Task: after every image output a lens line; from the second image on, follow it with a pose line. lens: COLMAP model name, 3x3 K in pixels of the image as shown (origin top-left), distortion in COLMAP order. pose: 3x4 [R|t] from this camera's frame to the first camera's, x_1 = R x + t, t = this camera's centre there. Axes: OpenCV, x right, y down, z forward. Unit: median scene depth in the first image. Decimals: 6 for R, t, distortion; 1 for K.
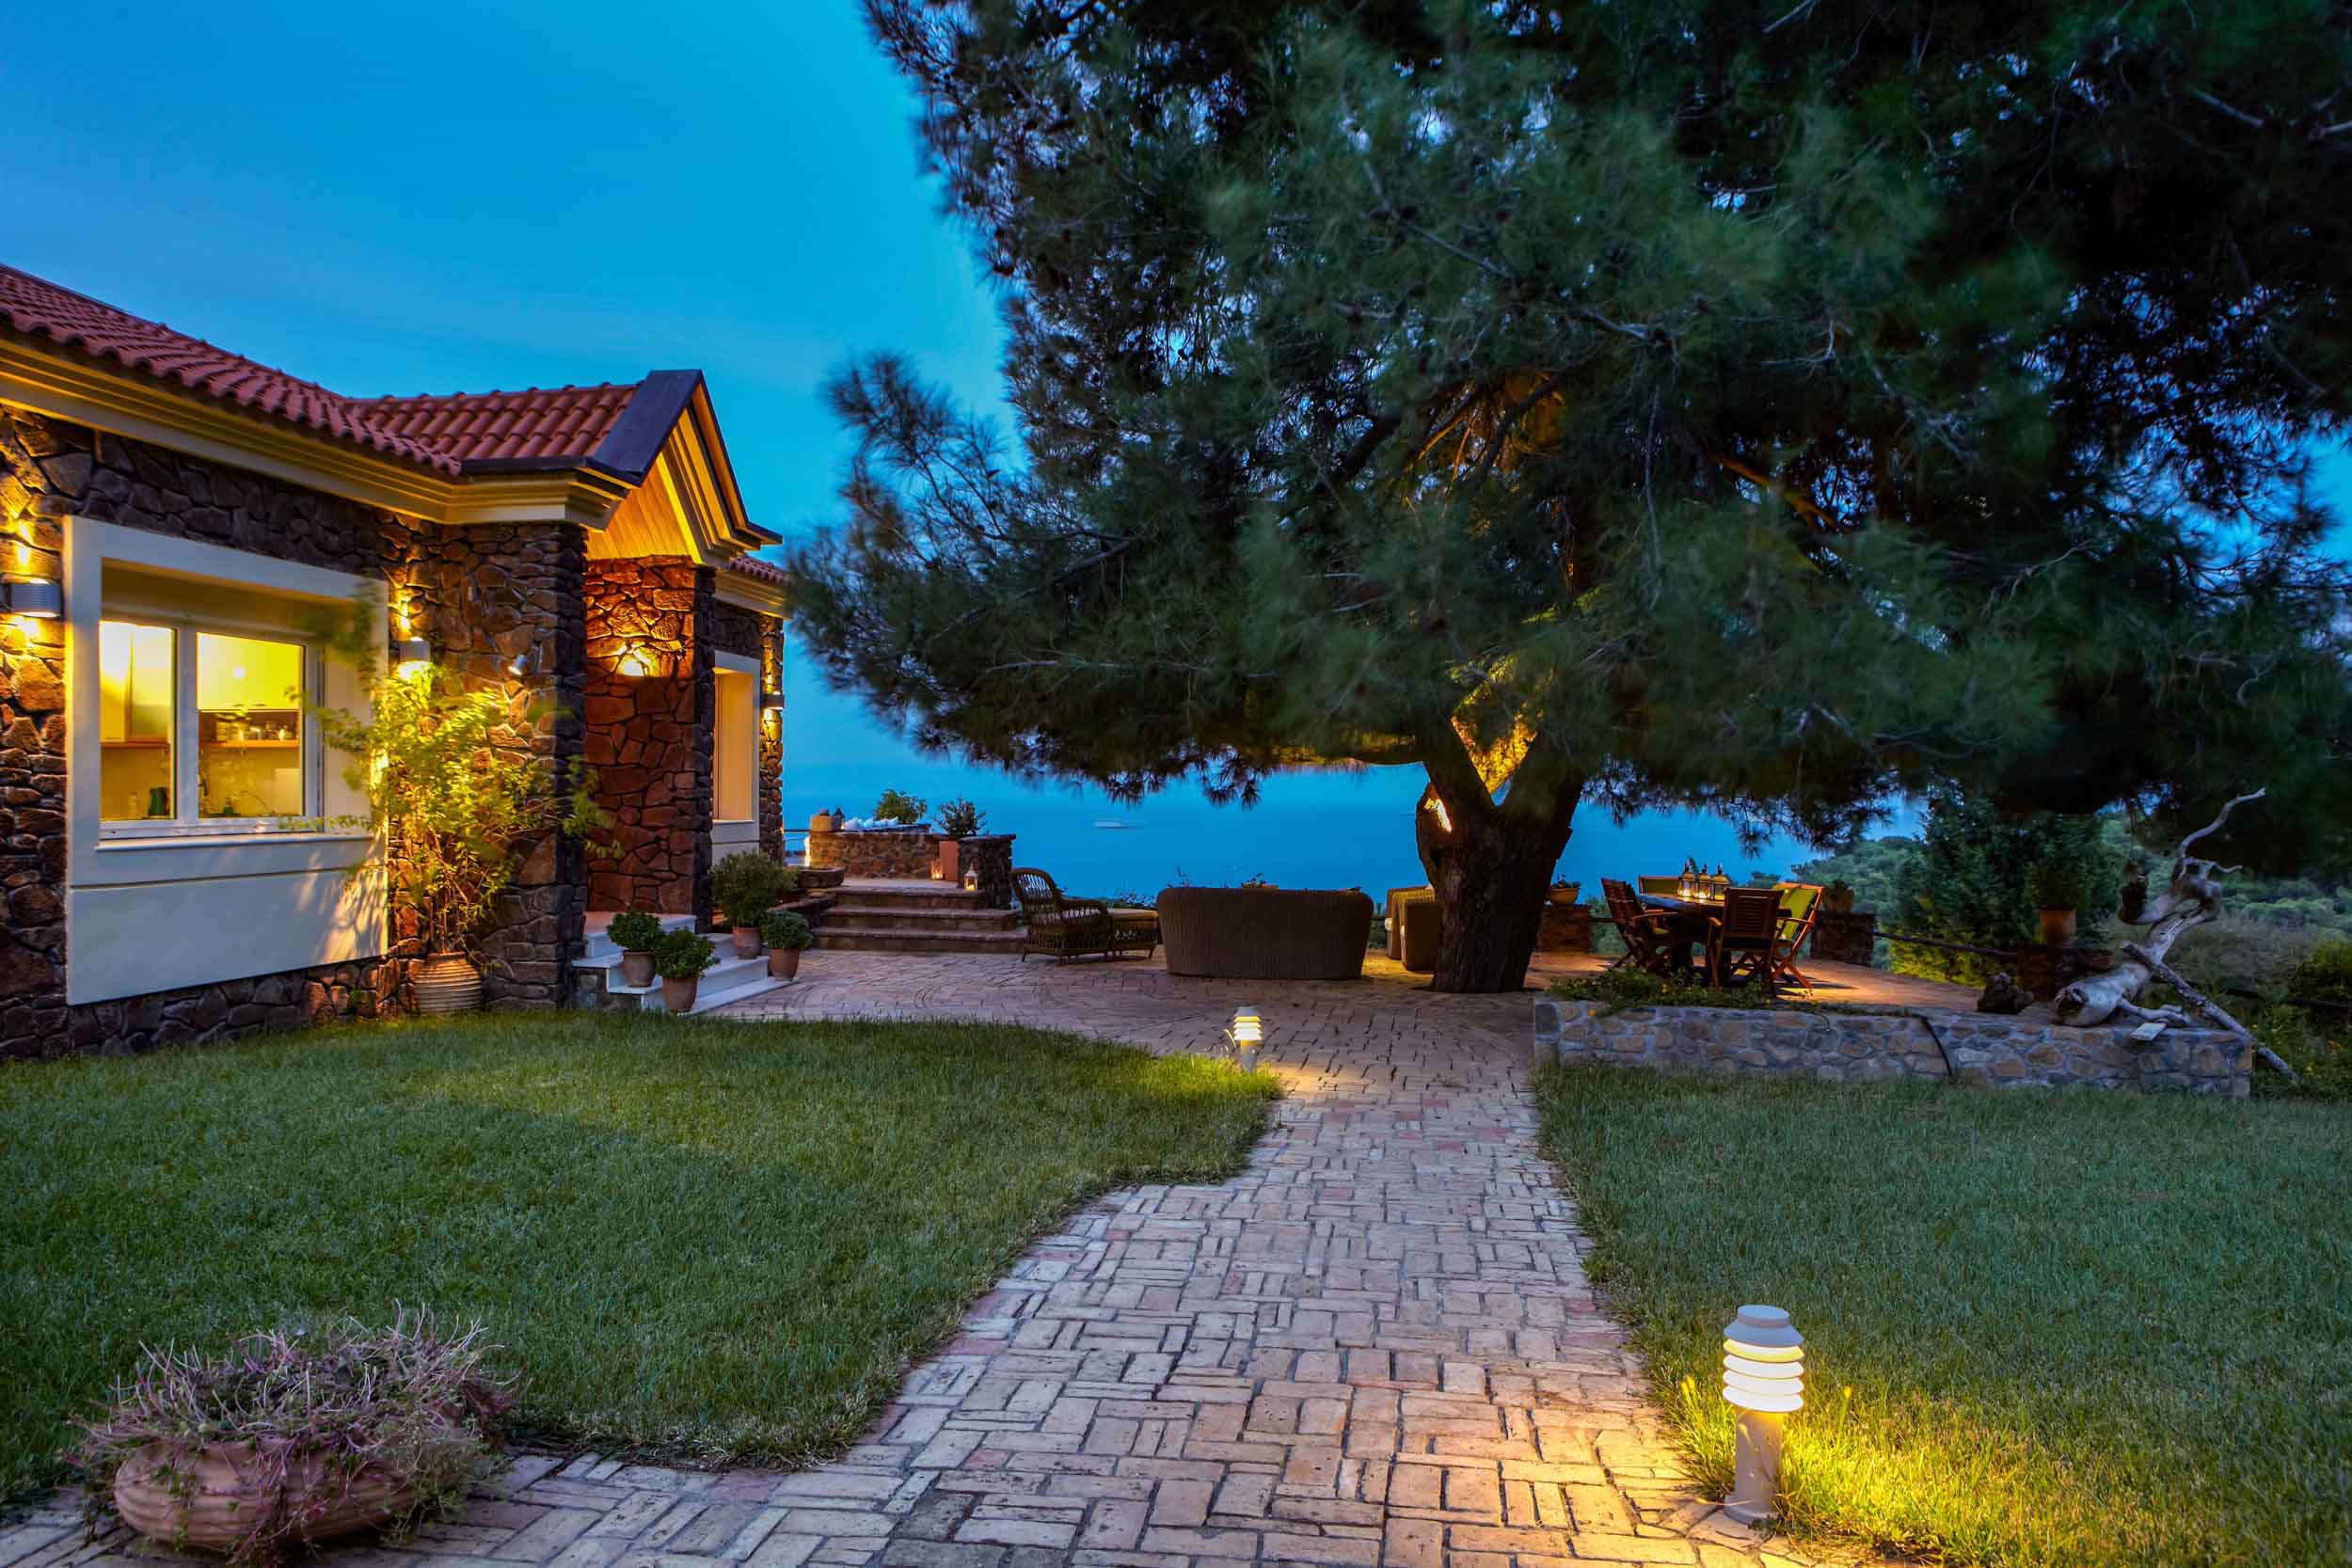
lens RADIAL K [[1597.8, 0, 1176.0], [0, 1597.8, 784.0], [0, 0, 1]] dist [-0.067148, 0.077963]
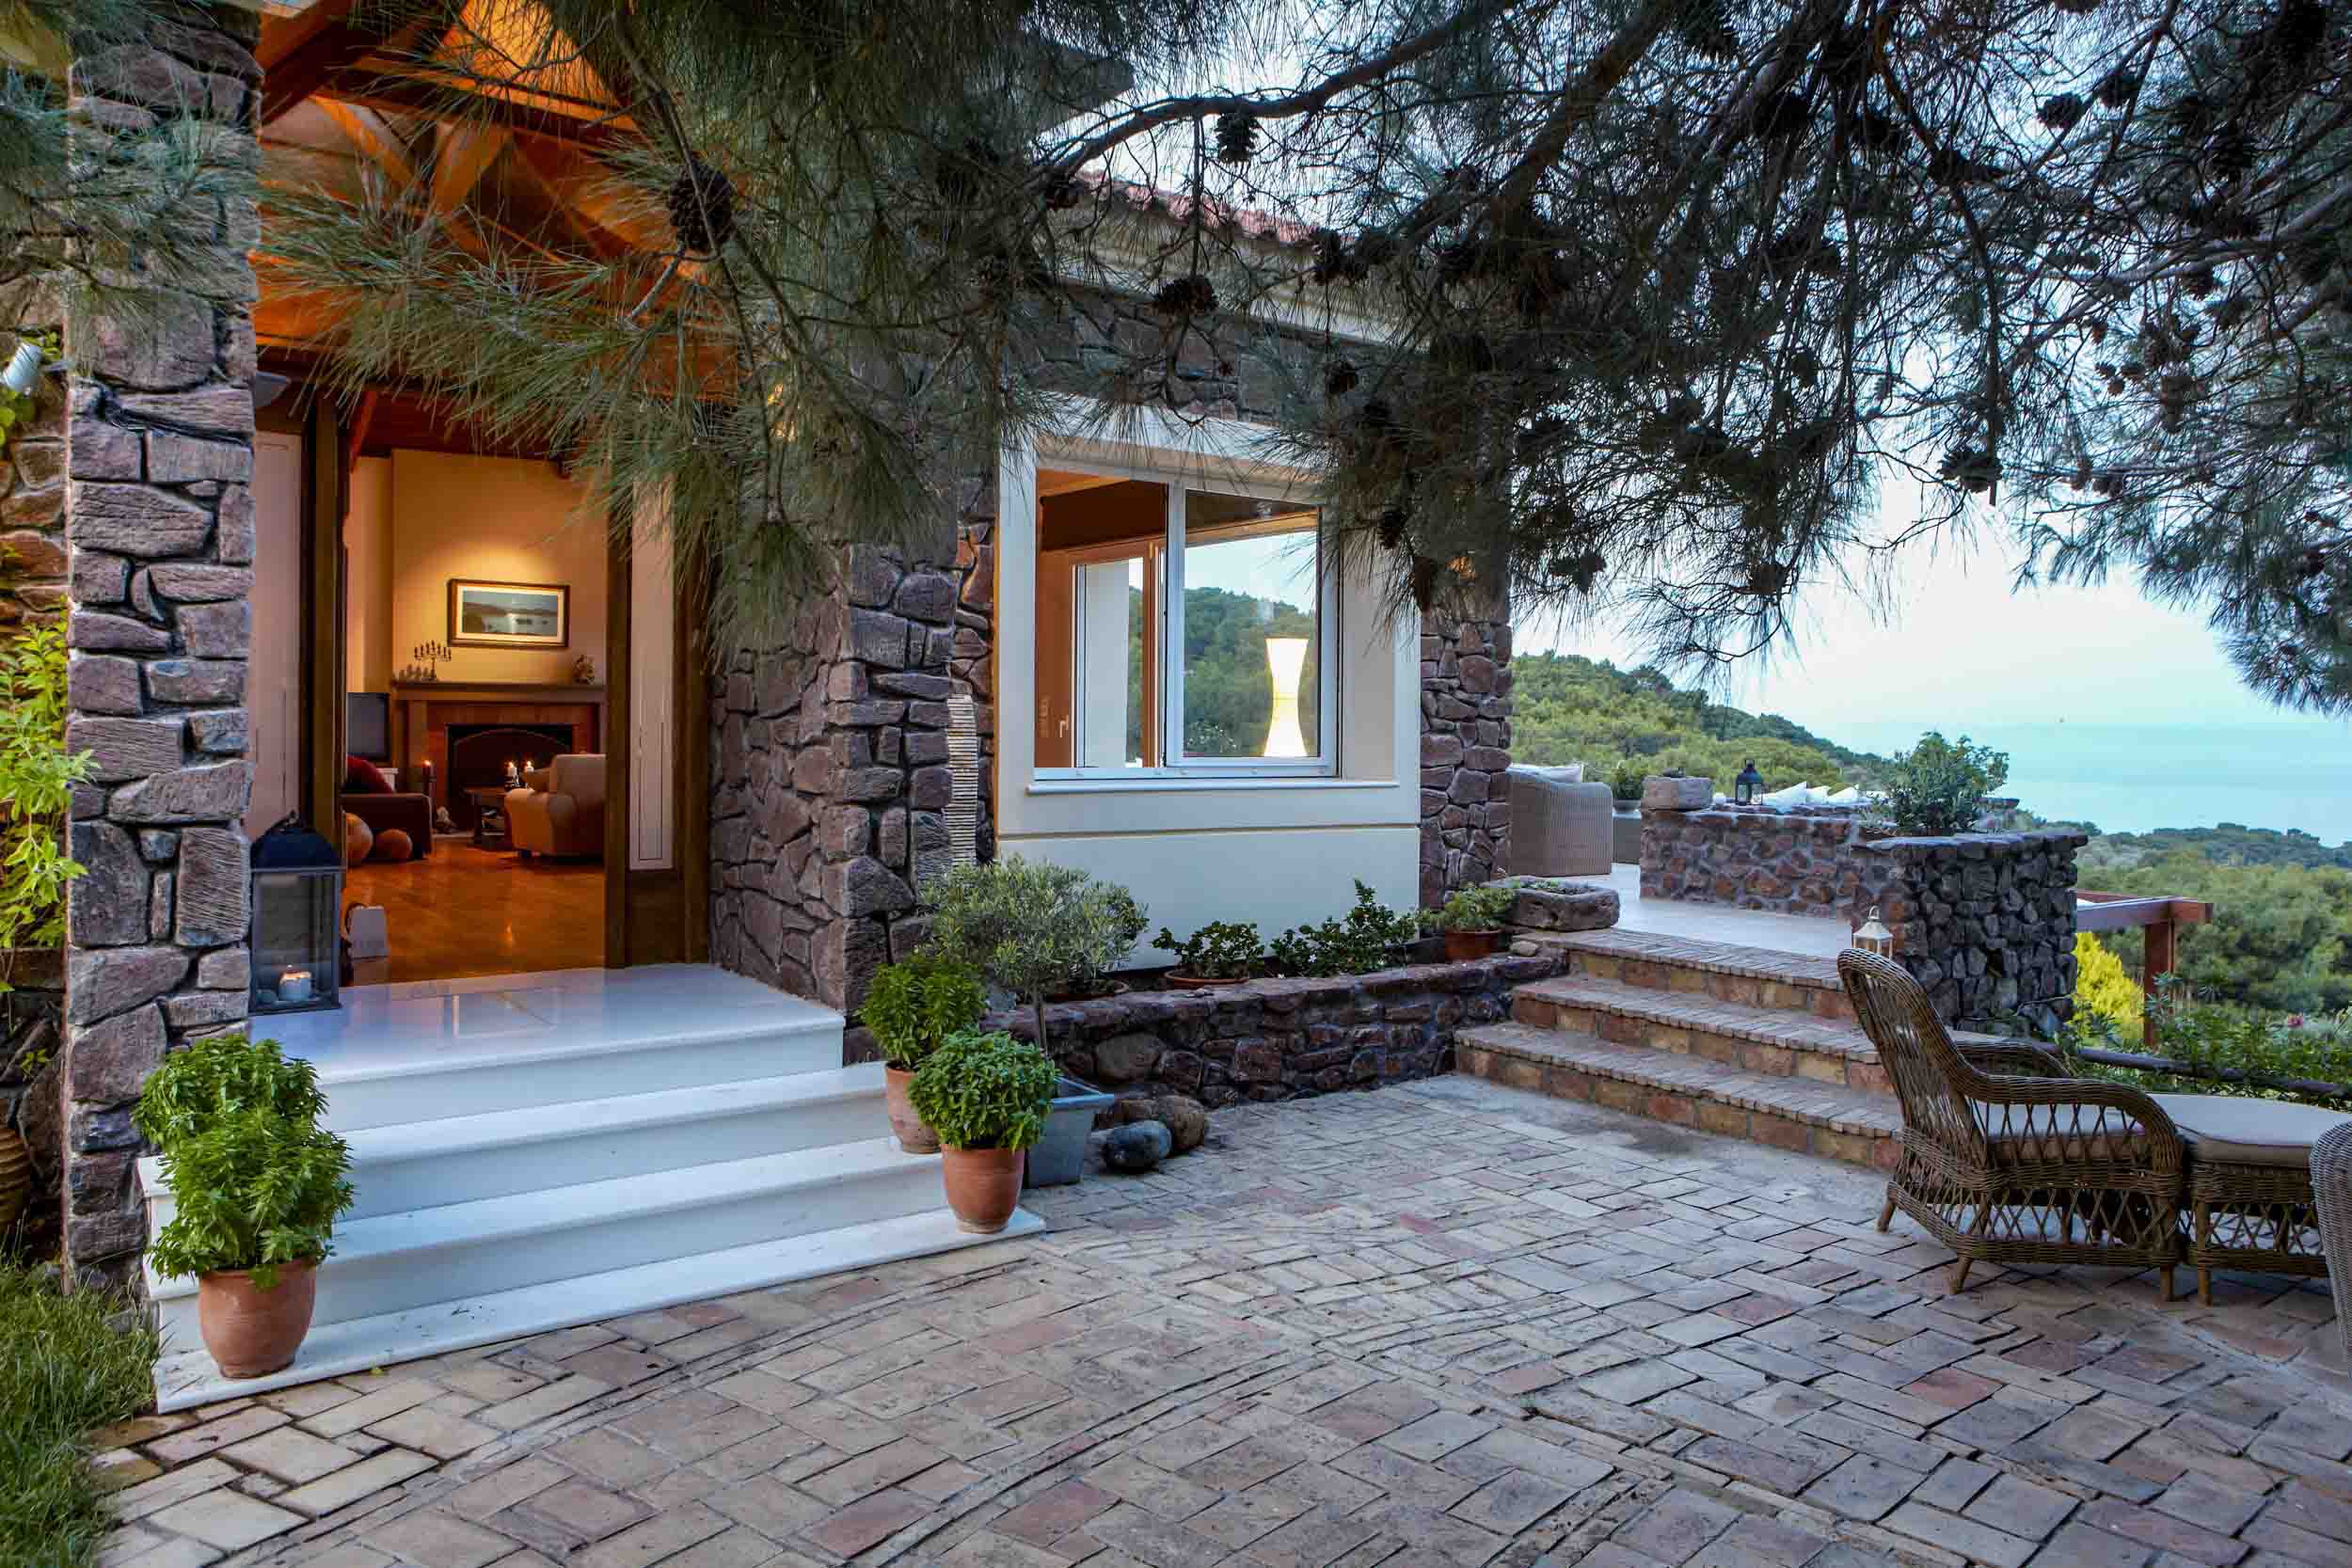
lens RADIAL K [[1615.6, 0, 1196.9], [0, 1615.6, 730.9], [0, 0, 1]] dist [-0.066803, 0.071586]
pose [[0.683946, -0.003835, -0.729523, 0.063884], [-0.004380, 0.999947, -0.009363, 0.013731], [0.729519, 0.009599, 0.683893, 0.779595]]
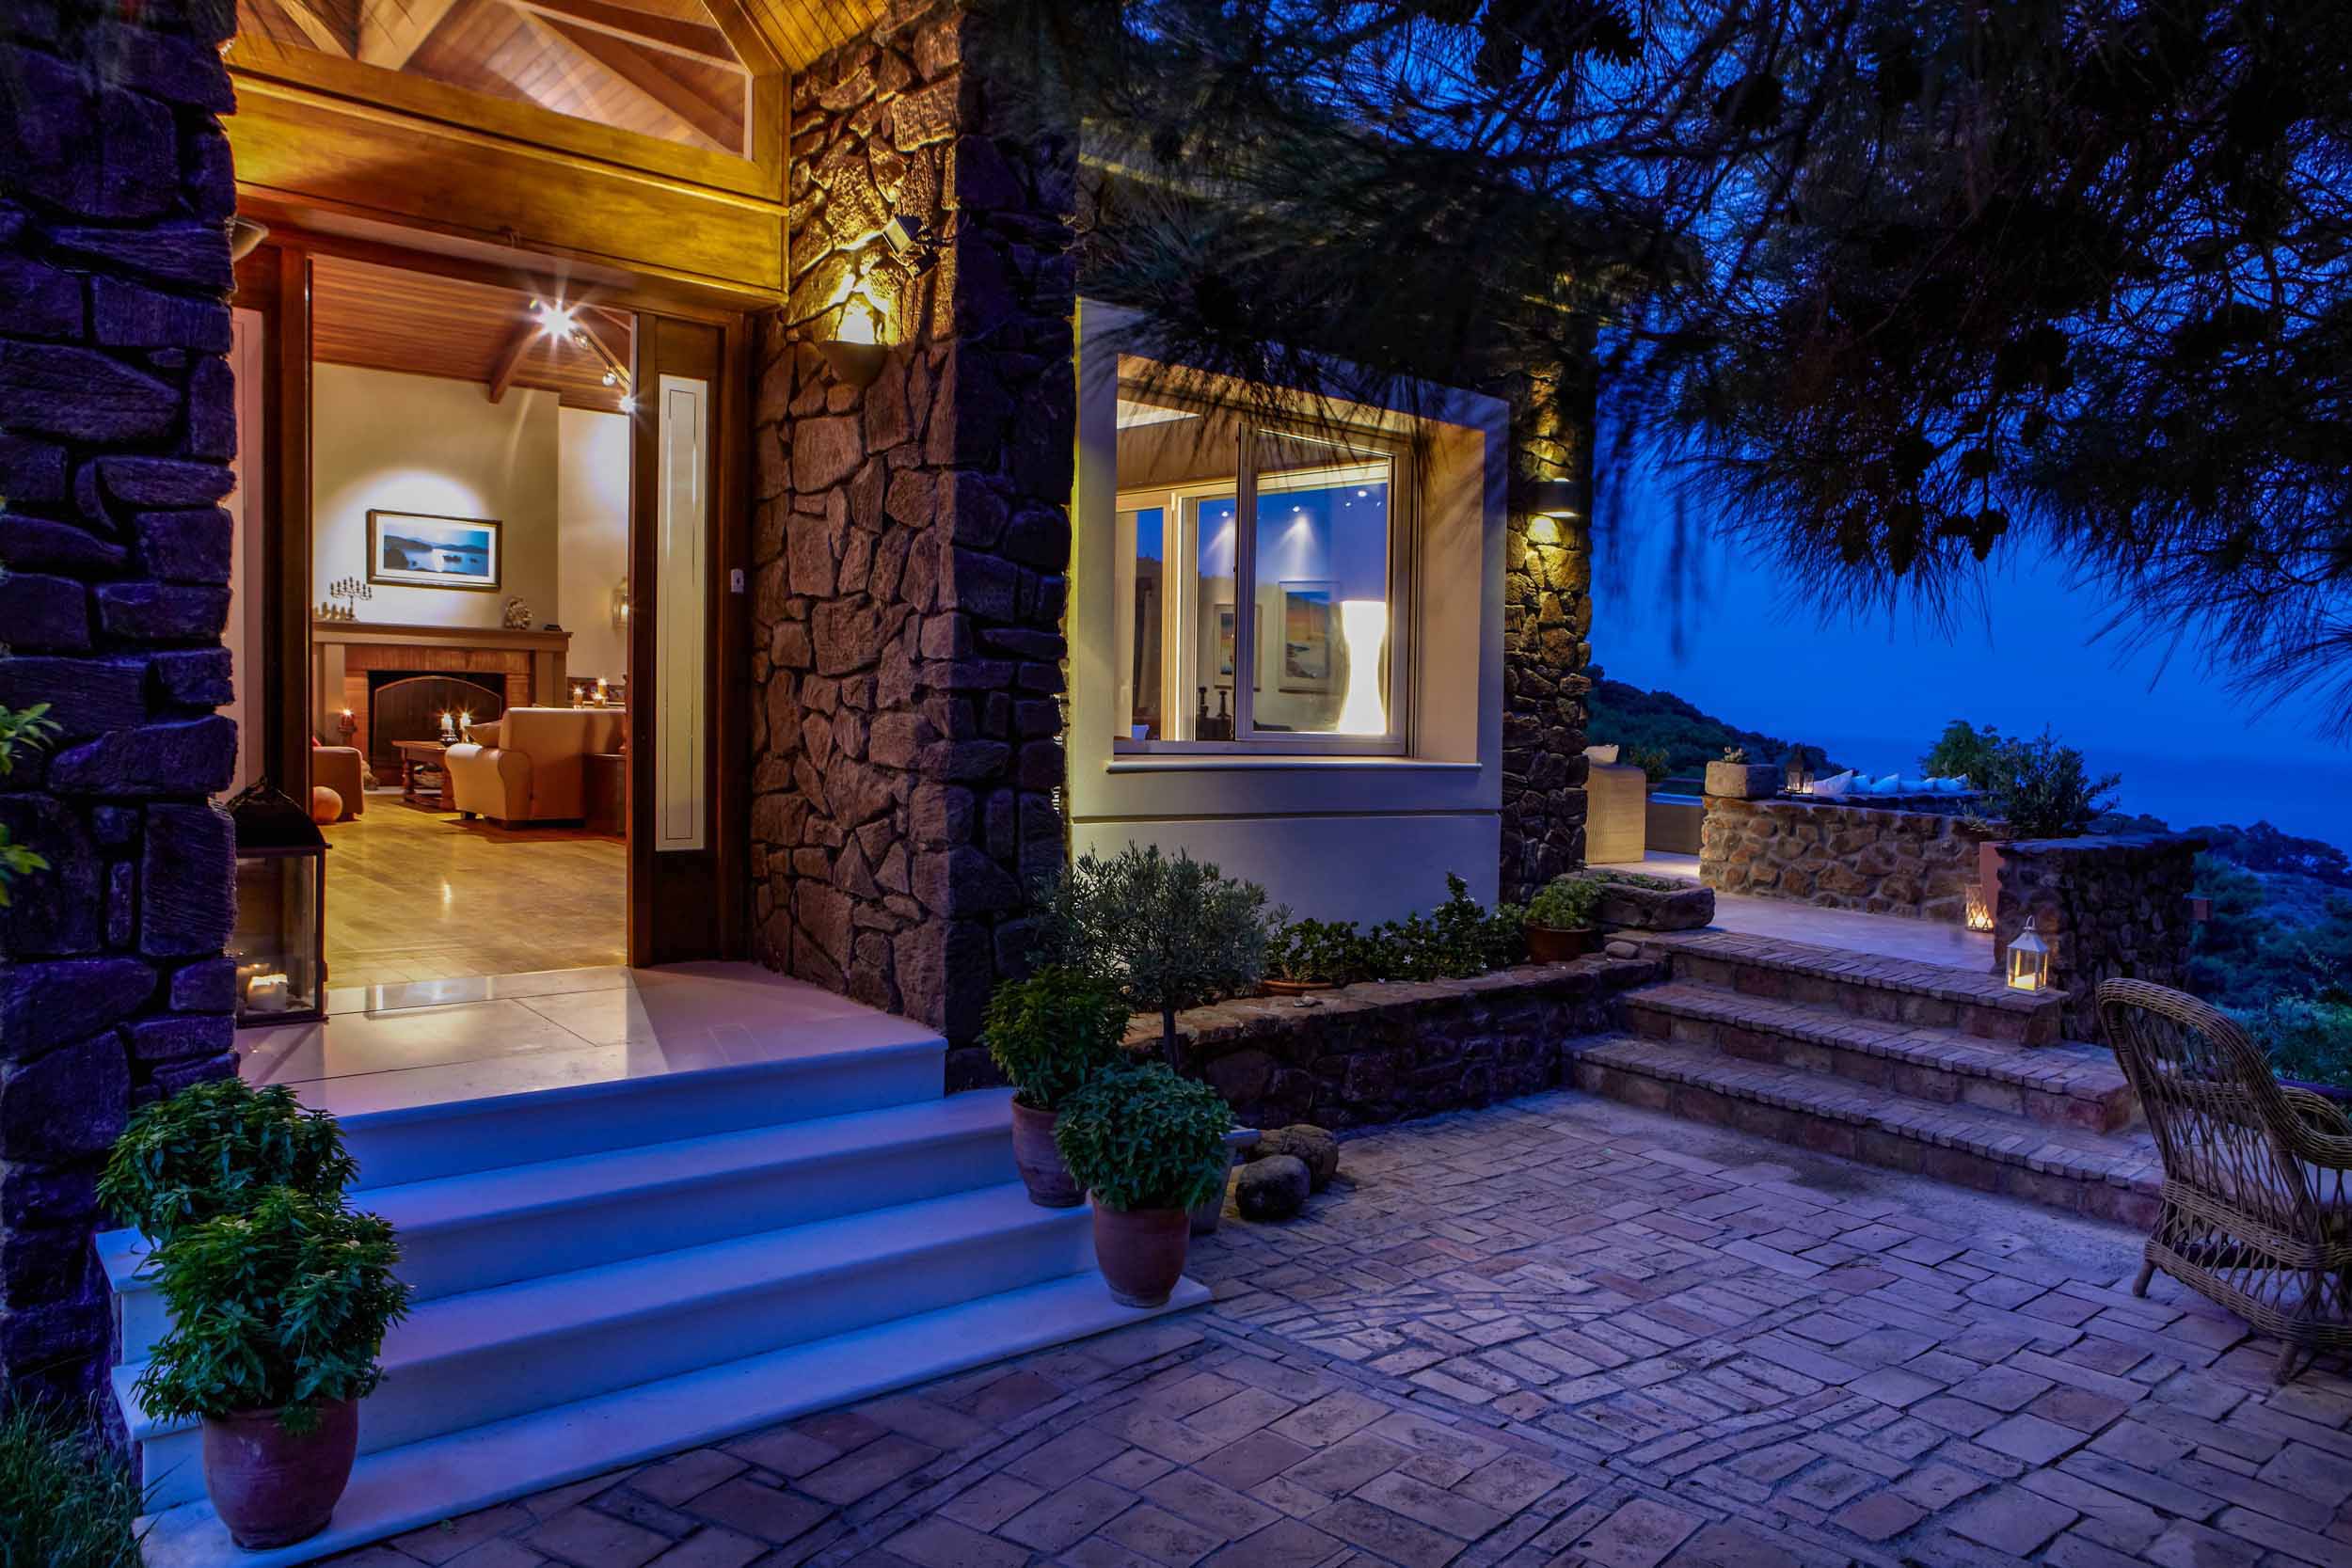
lens RADIAL K [[1597.8, 0, 1176.0], [0, 1597.8, 784.0], [0, 0, 1]] dist [-0.067148, 0.077963]
pose [[0.727244, 0.053809, -0.684267, -0.033743], [-0.030484, 0.998471, 0.046118, 0.011904], [0.685702, -0.012680, 0.727772, 0.781791]]
